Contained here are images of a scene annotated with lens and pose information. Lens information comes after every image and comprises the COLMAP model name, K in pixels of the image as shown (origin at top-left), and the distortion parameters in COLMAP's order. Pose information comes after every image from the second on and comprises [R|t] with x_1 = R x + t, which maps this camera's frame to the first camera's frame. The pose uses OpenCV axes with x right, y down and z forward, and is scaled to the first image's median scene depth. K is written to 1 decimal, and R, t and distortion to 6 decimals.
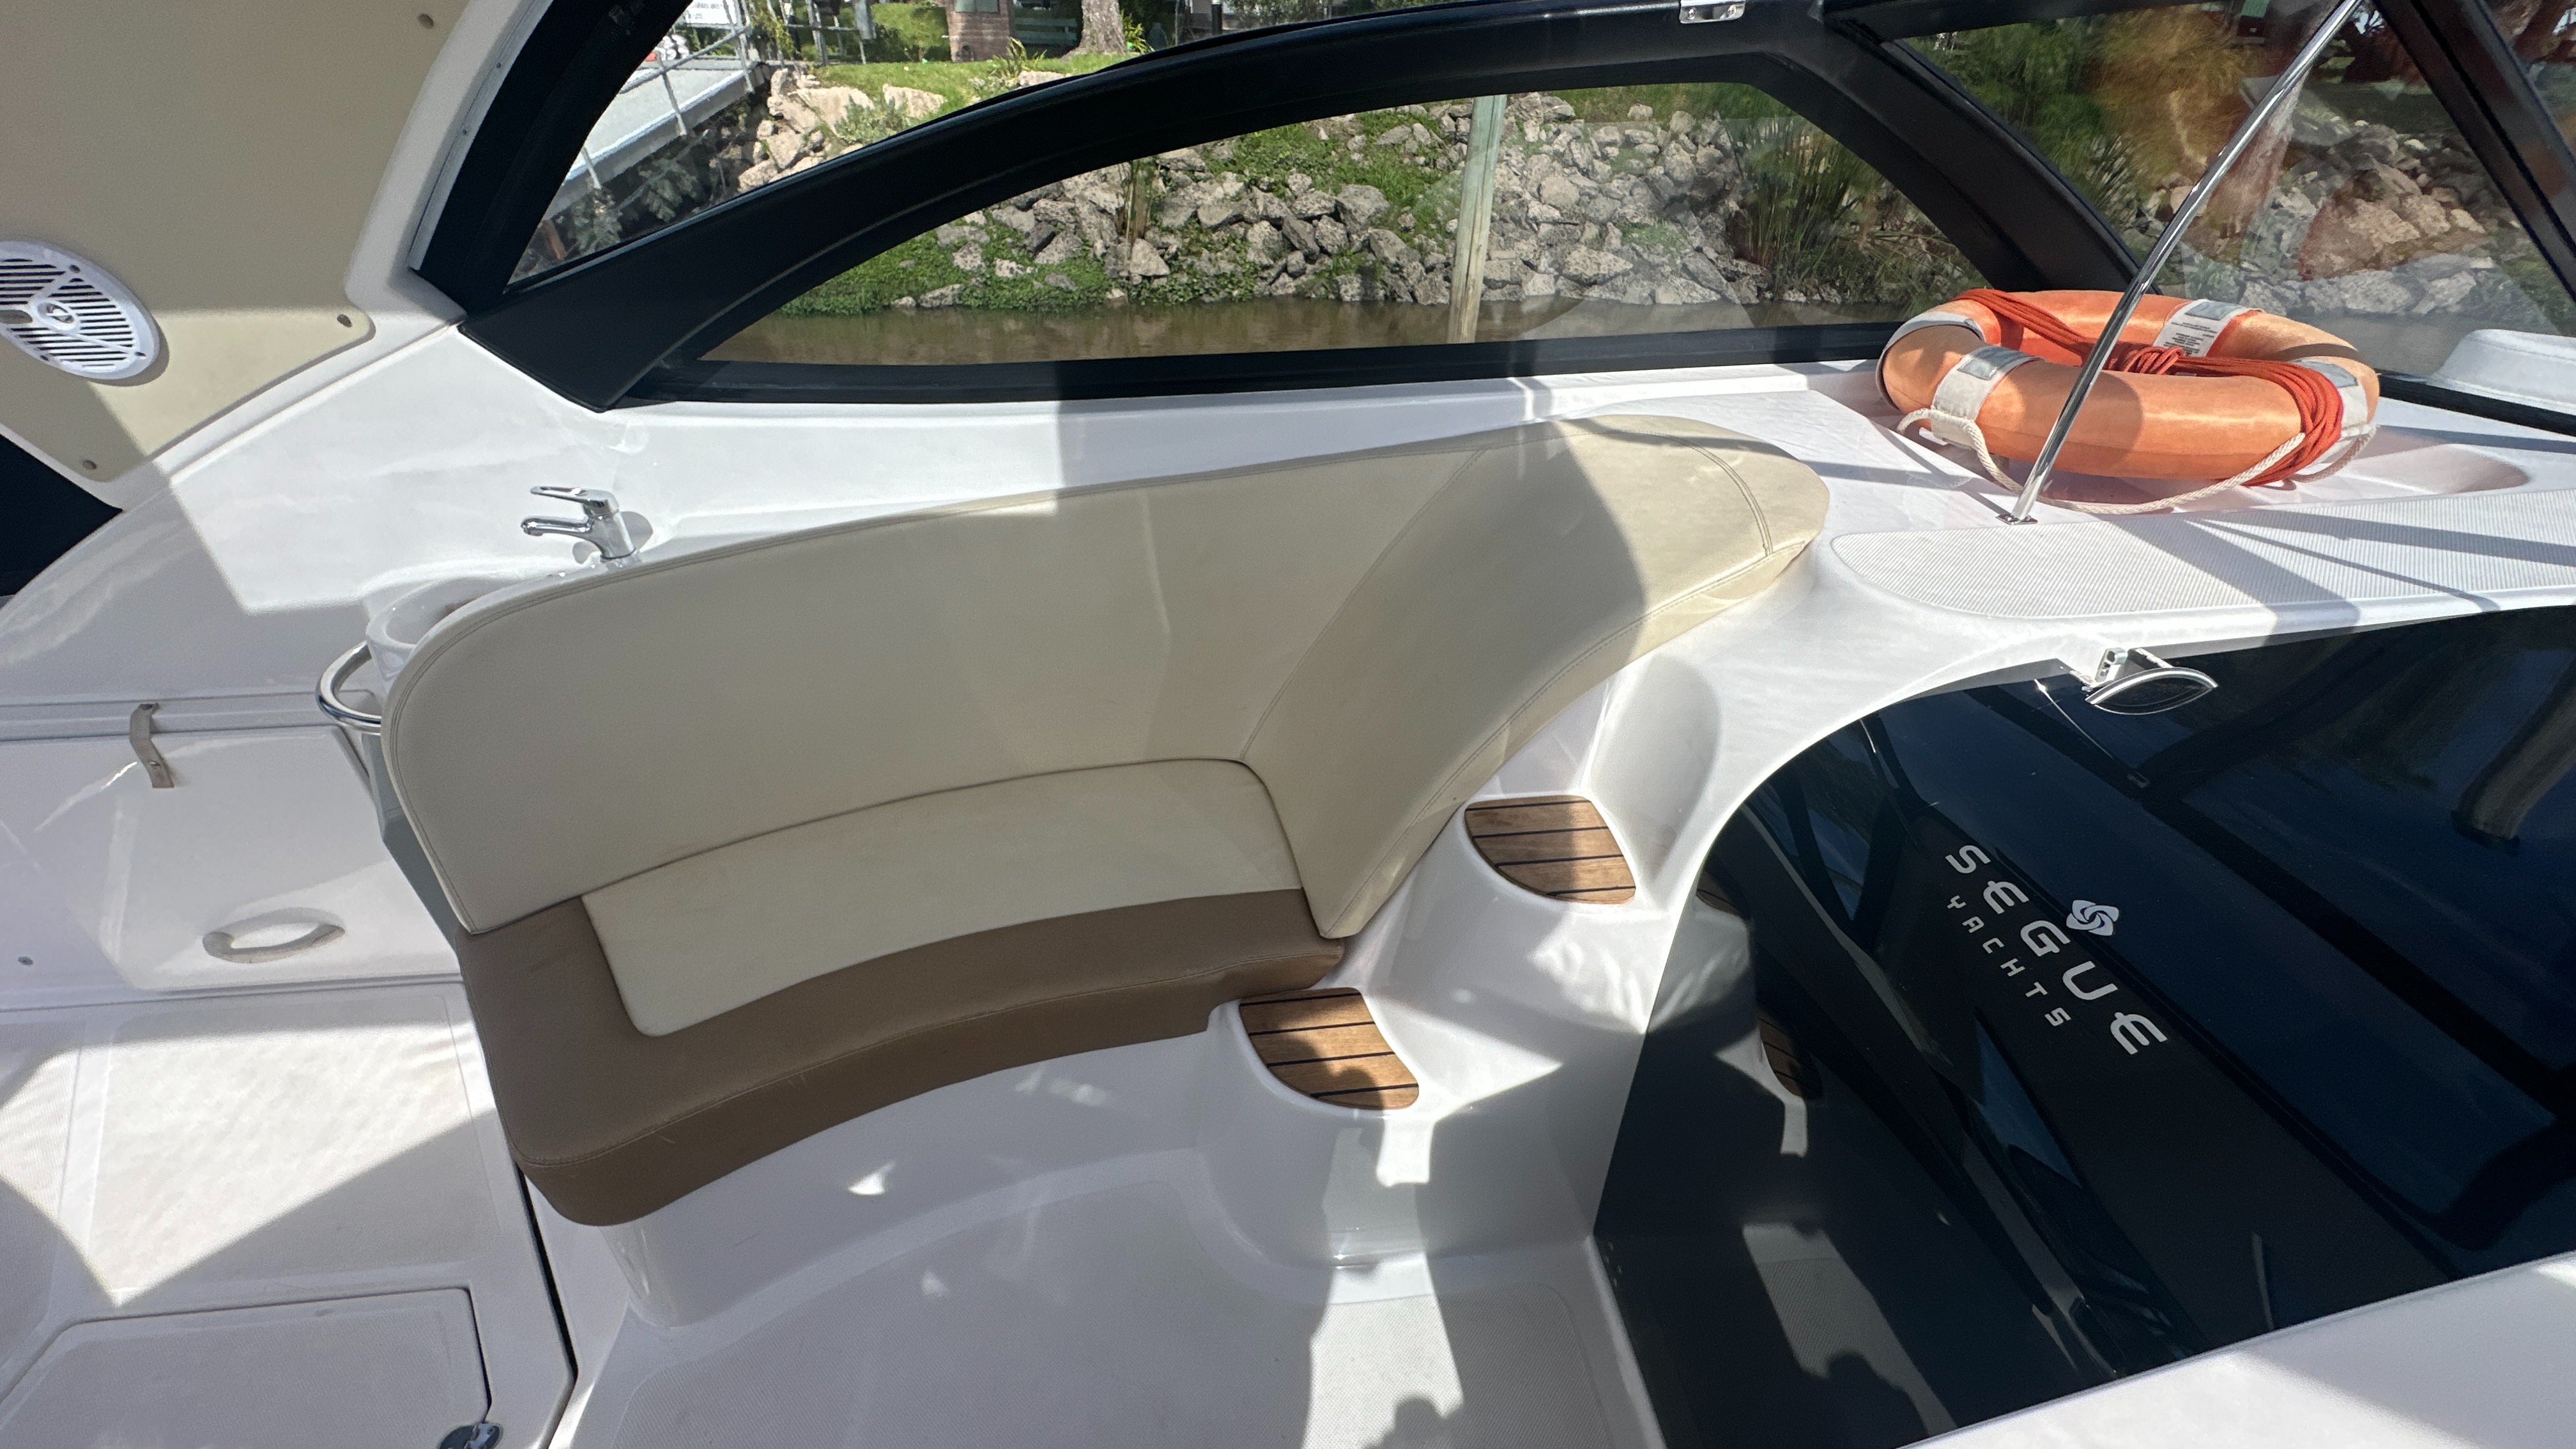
lens RADIAL K [[1095.2, 0, 1301.1], [0, 1095.2, 712.1], [0, 0, 1]] dist [-0.000814, -0.000243]
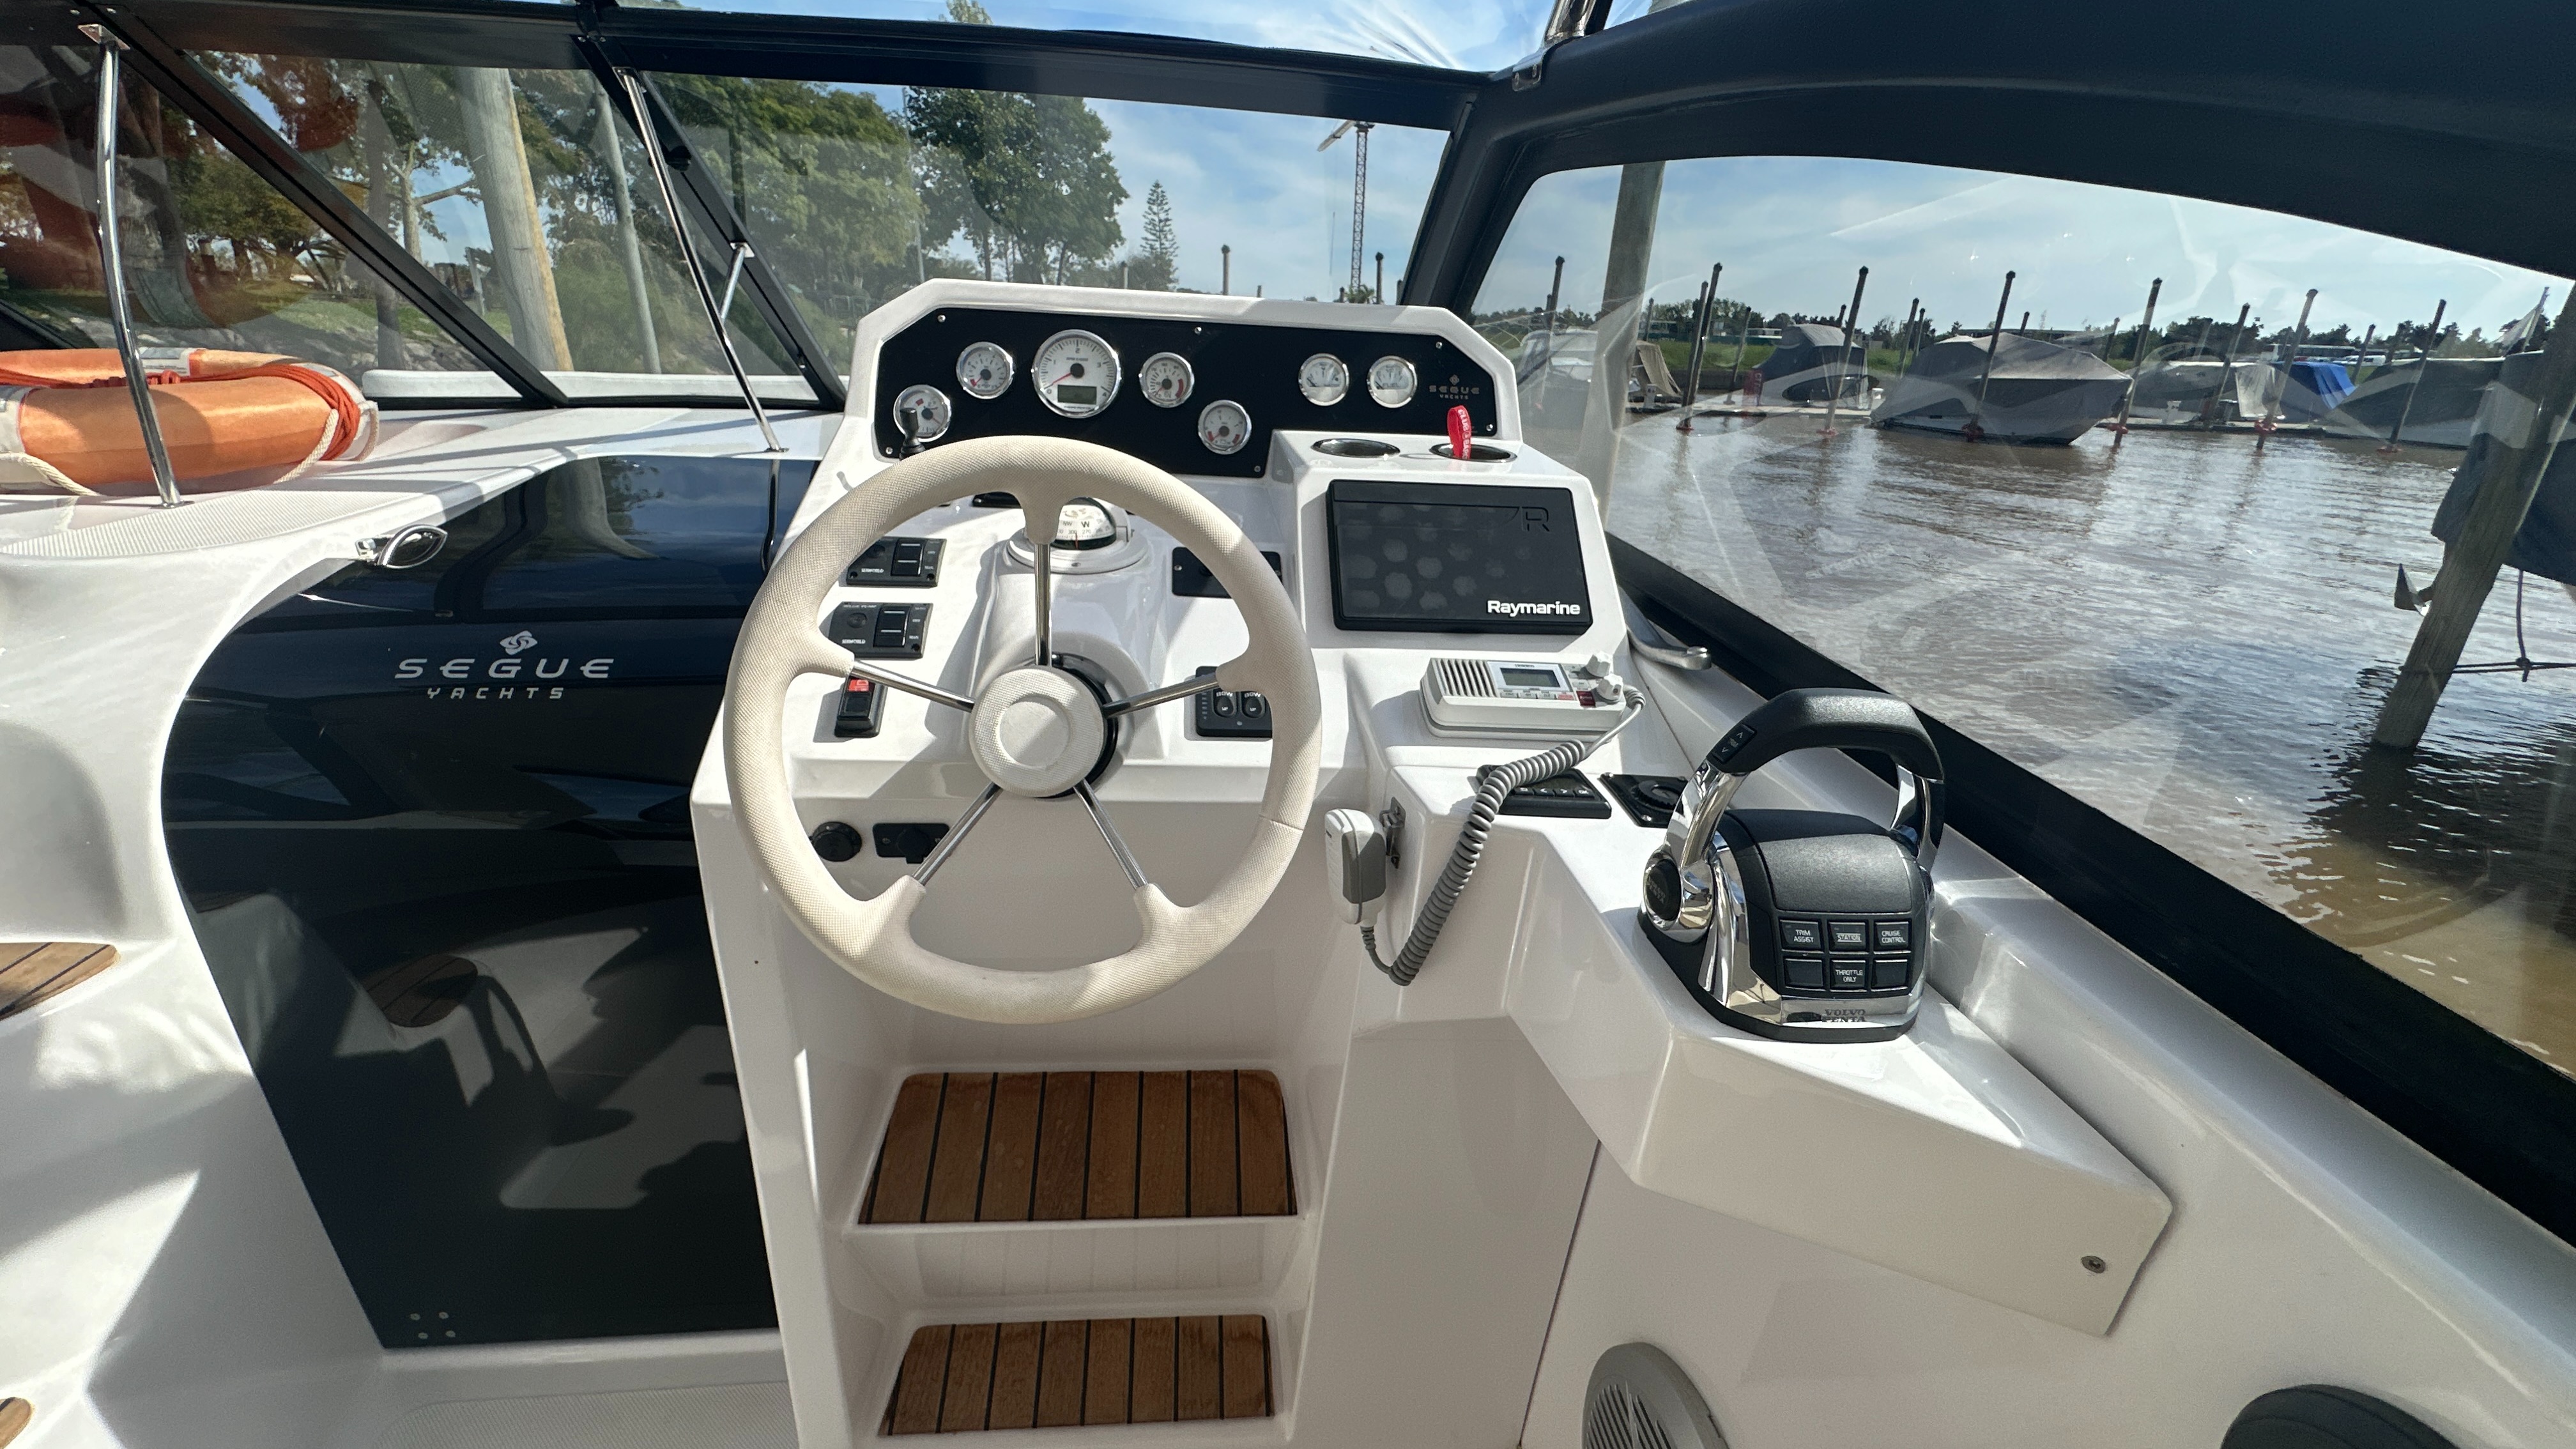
lens RADIAL K [[1024.4, 0, 1261.4], [0, 1024.4, 727.5], [0, 0, 1]] dist [0.009980, -0.000026]
pose [[0.035203, -0.407502, 0.912526, -0.488396], [0.514563, 0.790148, 0.333002, 0.307582], [-0.856729, 0.457829, 0.237502, -0.096396]]
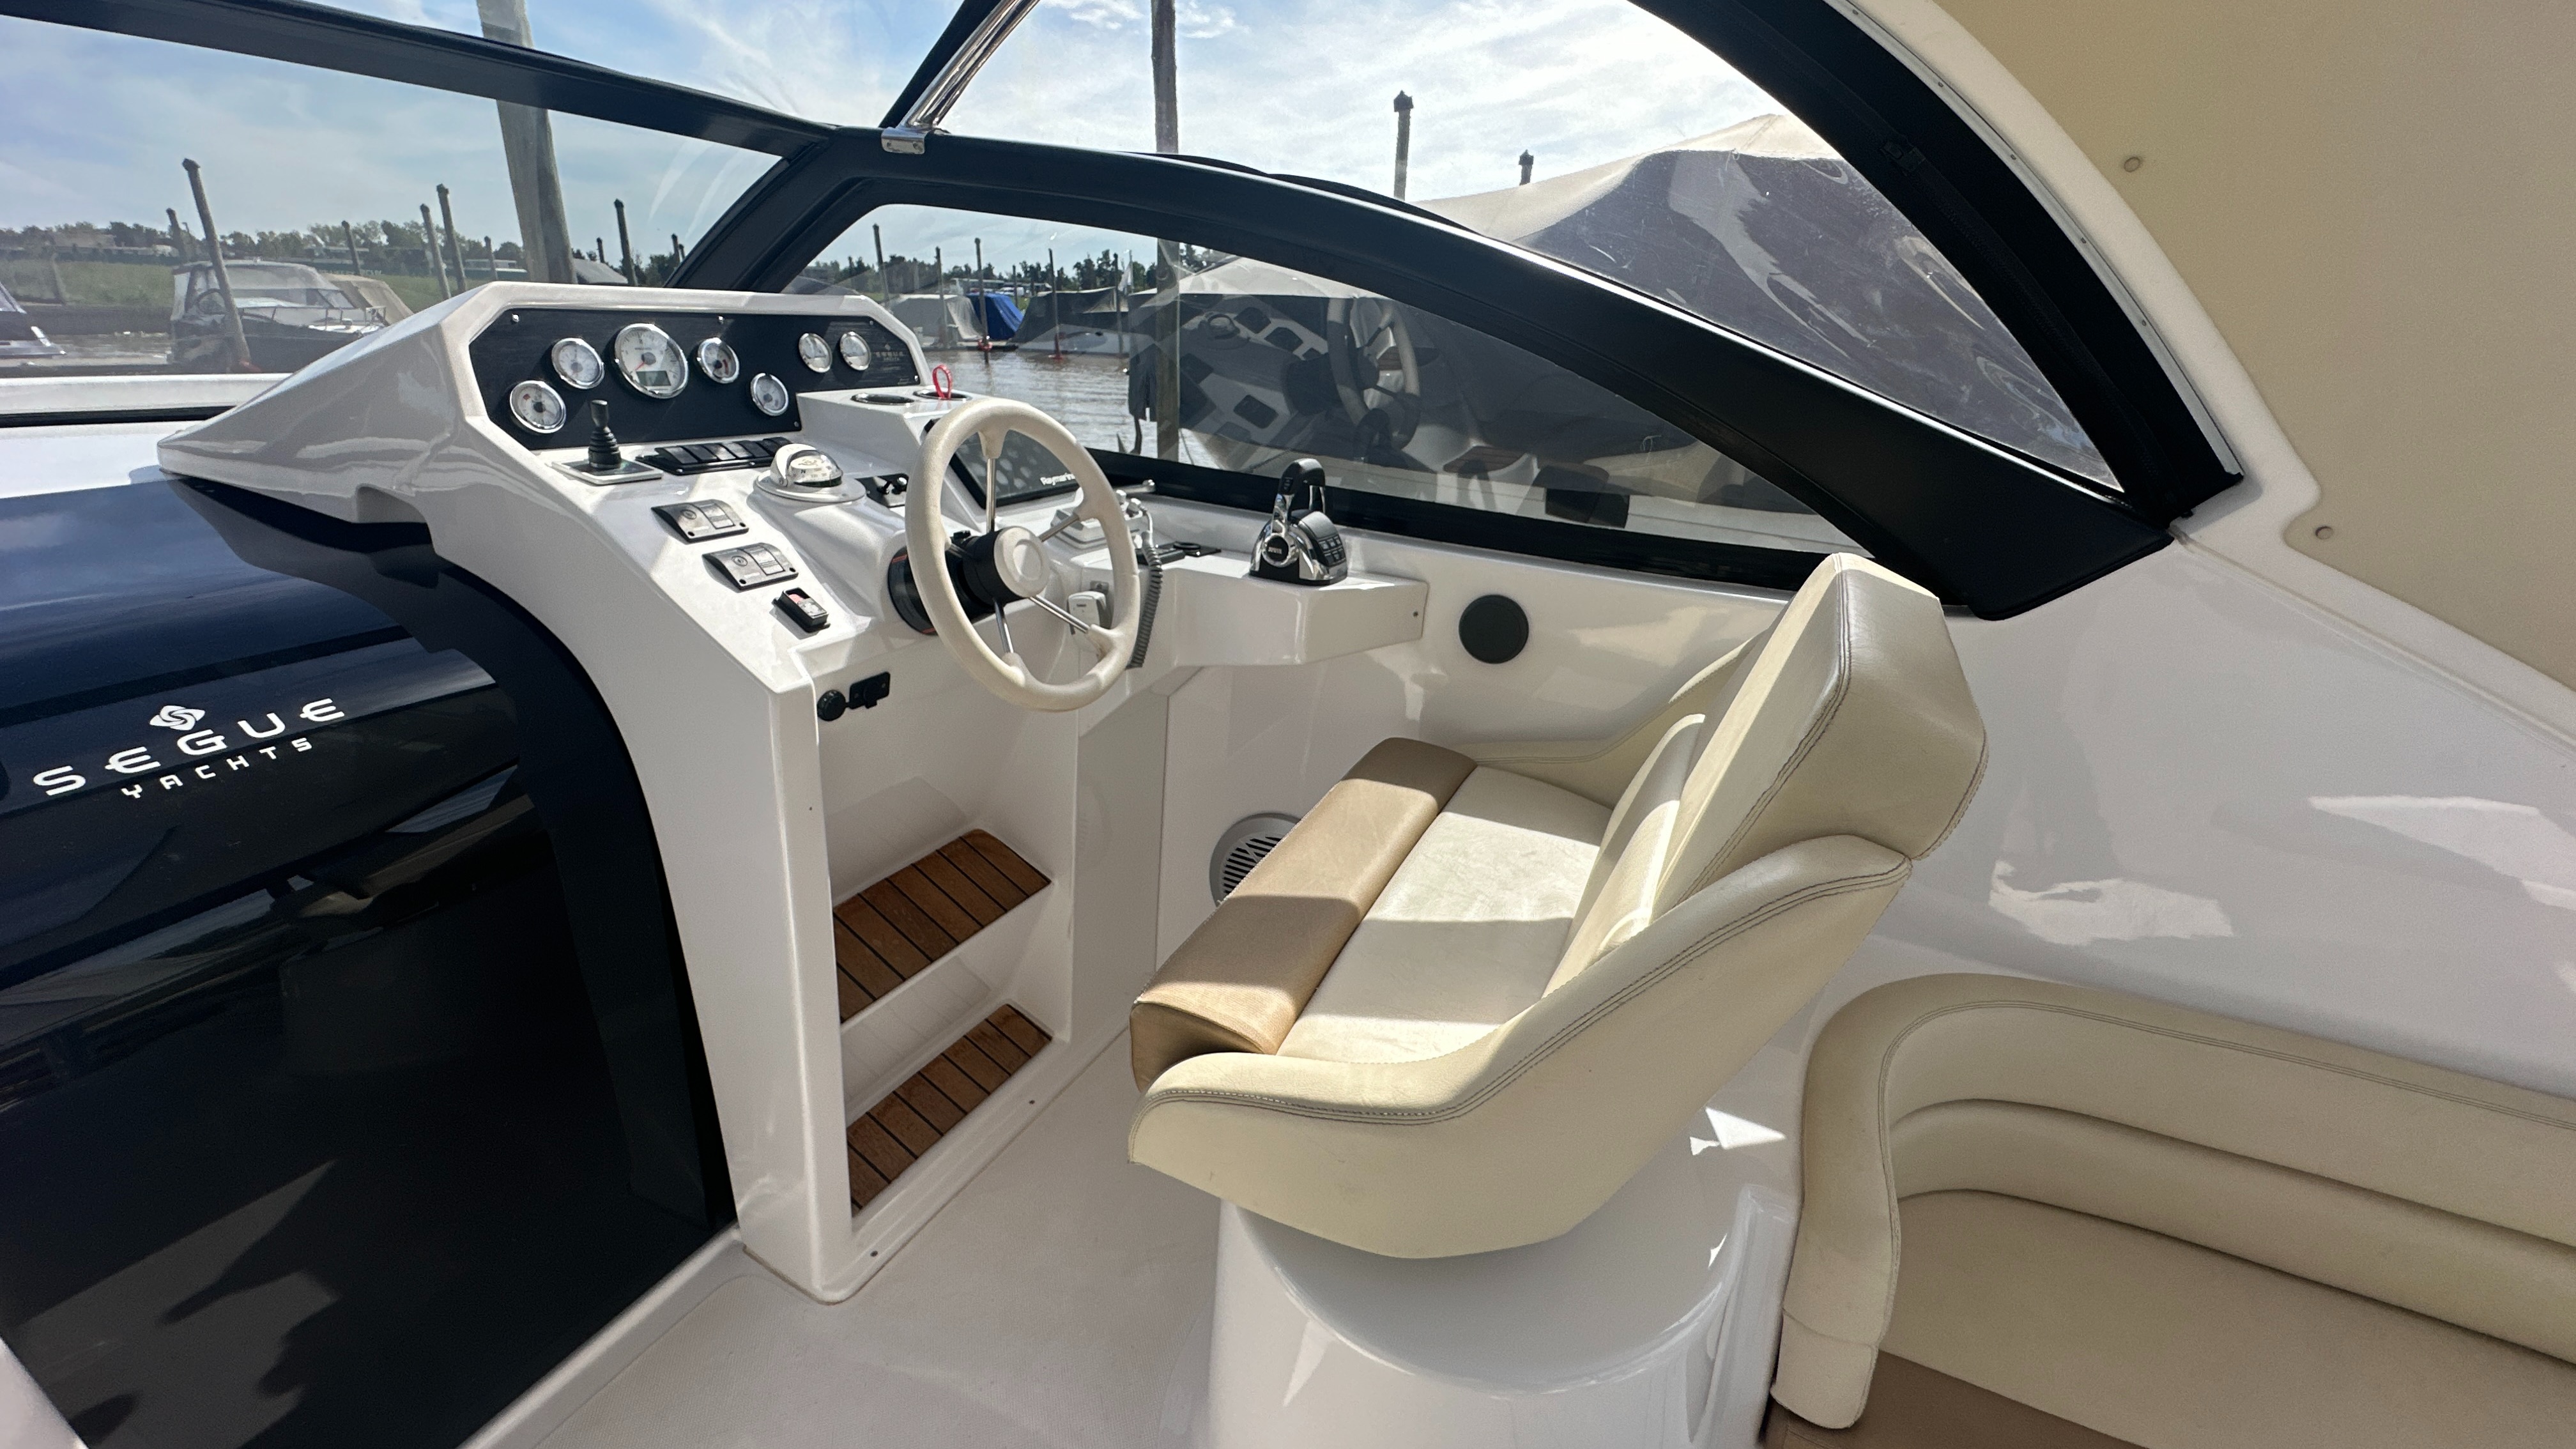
lens RADIAL K [[1039.6, 0, 1288.0], [0, 1039.6, 724.5], [0, 0, 1]] dist [-0.004416, -0.000095]
pose [[-0.839872, -0.276845, 0.466874, -0.822611], [0.224398, 0.606100, 0.763078, -0.392376], [-0.494227, 0.745654, -0.446923, 0.863653]]
